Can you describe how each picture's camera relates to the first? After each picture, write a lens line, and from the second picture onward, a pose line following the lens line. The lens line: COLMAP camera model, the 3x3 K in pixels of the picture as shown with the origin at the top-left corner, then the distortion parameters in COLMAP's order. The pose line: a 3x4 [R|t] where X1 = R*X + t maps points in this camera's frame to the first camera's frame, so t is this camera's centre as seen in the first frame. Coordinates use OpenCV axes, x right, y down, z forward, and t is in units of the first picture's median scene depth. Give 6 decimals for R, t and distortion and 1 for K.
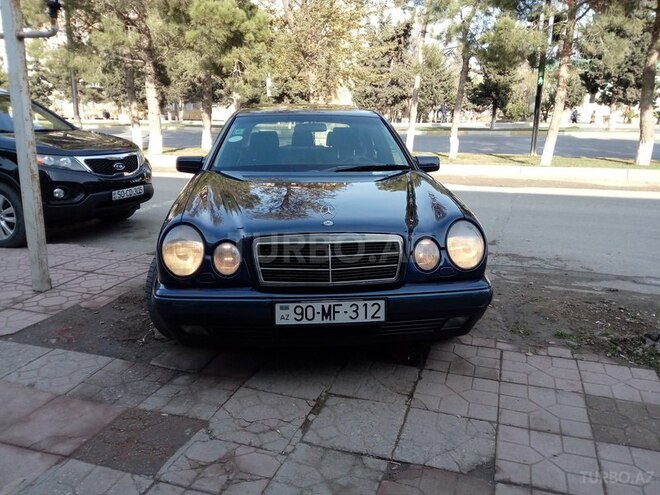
lens RADIAL K [[541.3, 0, 335.2], [0, 541.3, 245.4], [0, 0, 1]] dist [0.085674, -0.154911]
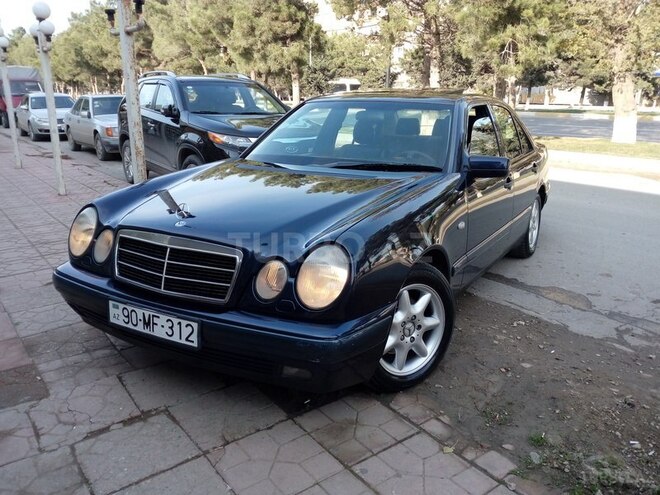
lens RADIAL K [[541.3, 0, 335.2], [0, 541.3, 245.4], [0, 0, 1]] dist [0.085674, -0.154911]
pose [[0.819292, 0.155707, -0.551830, 0.650281], [-0.140209, 0.987609, 0.070503, -0.099074], [0.555970, 0.019610, 0.830971, 0.371101]]
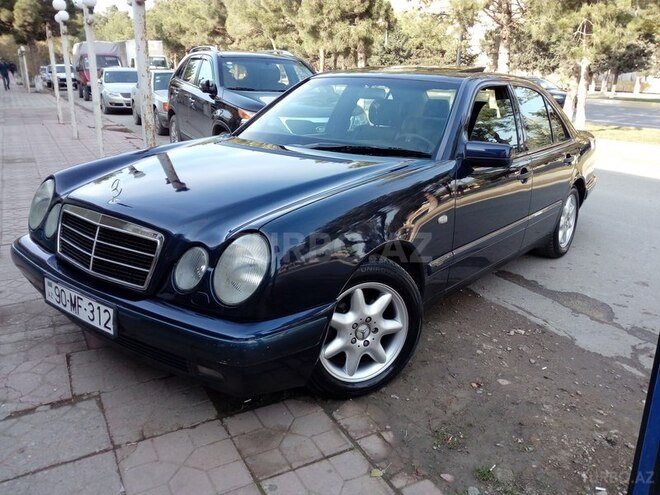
lens RADIAL K [[541.3, 0, 335.2], [0, 541.3, 245.4], [0, 0, 1]] dist [0.085674, -0.154911]
pose [[0.732929, 0.221114, -0.643369, 0.739213], [-0.187219, 0.974748, 0.121723, -0.132837], [0.654037, 0.031237, 0.755817, 0.550032]]
